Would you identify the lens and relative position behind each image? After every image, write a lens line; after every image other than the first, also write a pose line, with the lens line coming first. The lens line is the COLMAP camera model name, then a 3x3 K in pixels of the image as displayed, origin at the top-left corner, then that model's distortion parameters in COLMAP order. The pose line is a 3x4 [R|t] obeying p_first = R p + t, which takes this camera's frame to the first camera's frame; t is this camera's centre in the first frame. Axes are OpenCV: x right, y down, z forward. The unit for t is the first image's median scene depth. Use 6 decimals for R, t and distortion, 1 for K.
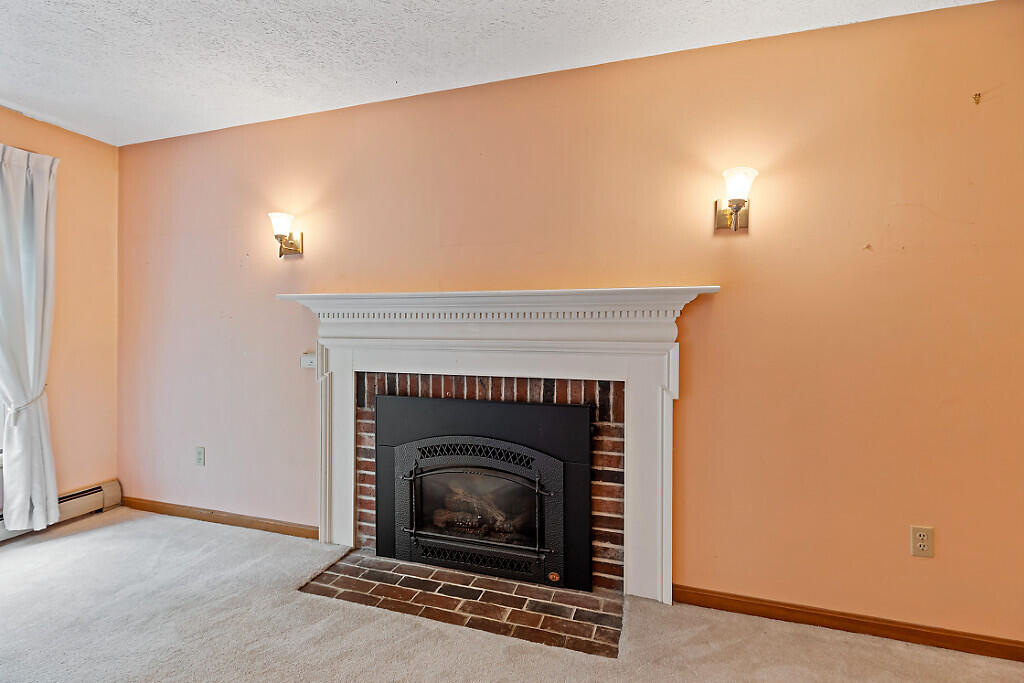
lens RADIAL K [[466.9, 0, 504.4], [0, 466.9, 328.8], [0, 0, 1]] dist [-0.001141, -0.000983]
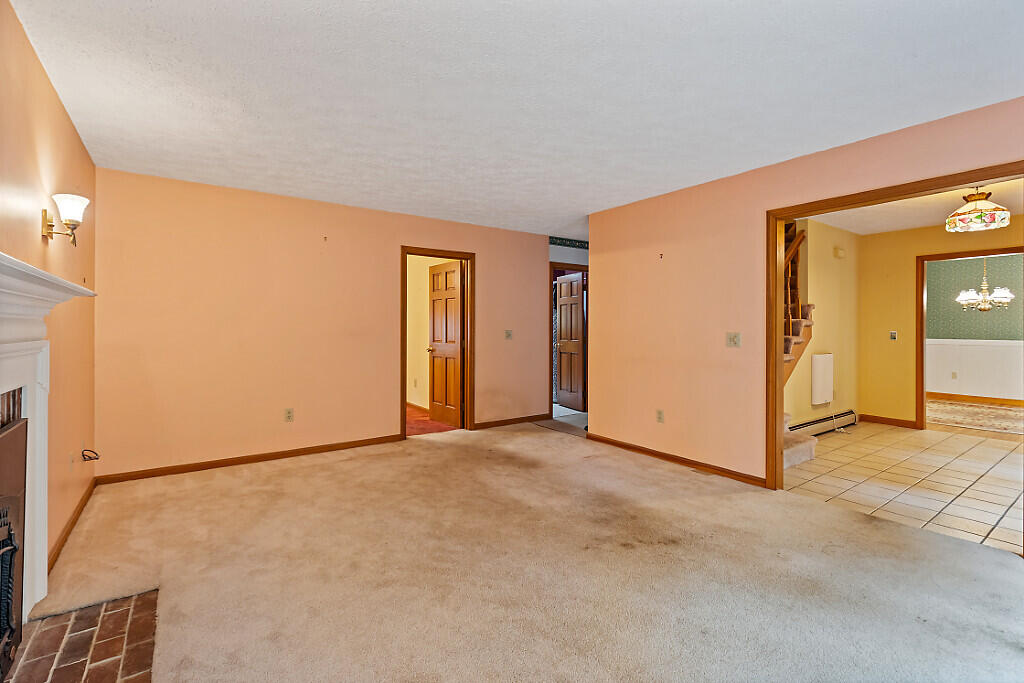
lens RADIAL K [[466.9, 0, 504.4], [0, 466.9, 328.8], [0, 0, 1]] dist [-0.001141, -0.000983]
pose [[-0.798698, -0.007952, 0.601679, -0.974843], [-0.005765, 0.999968, 0.005563, -0.004313], [-0.601704, 0.000975, -0.798718, 1.113595]]
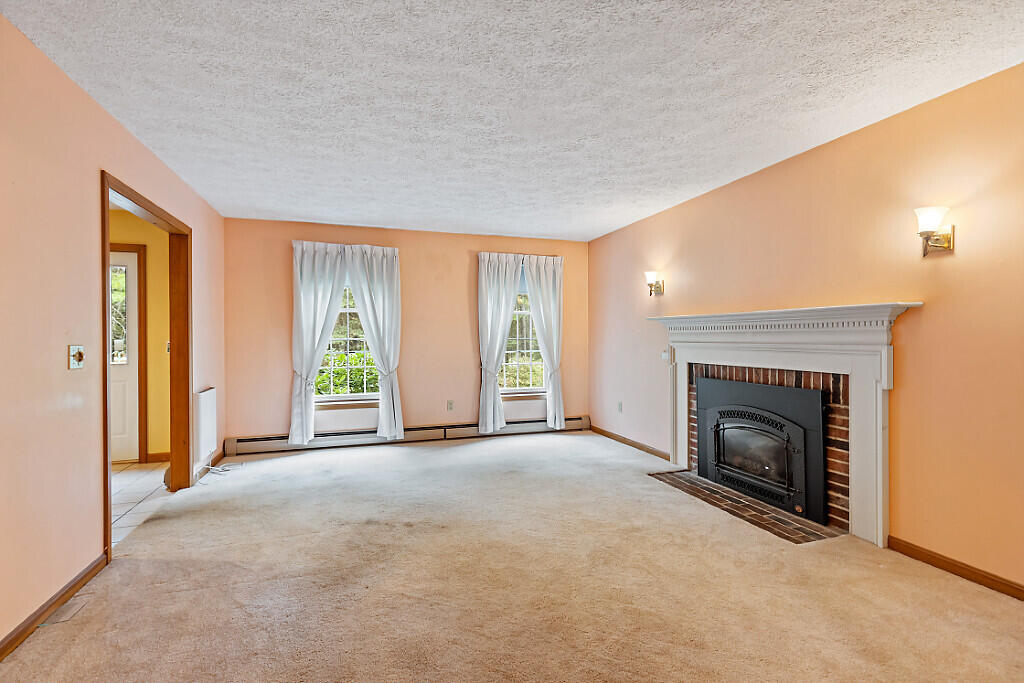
lens RADIAL K [[466.9, 0, 504.4], [0, 466.9, 328.8], [0, 0, 1]] dist [-0.001141, -0.000983]
pose [[0.586110, -0.019235, -0.810003, 0.741592], [0.004996, 0.999785, -0.020127, 0.003352], [0.810216, 0.007750, 0.586080, -0.568791]]
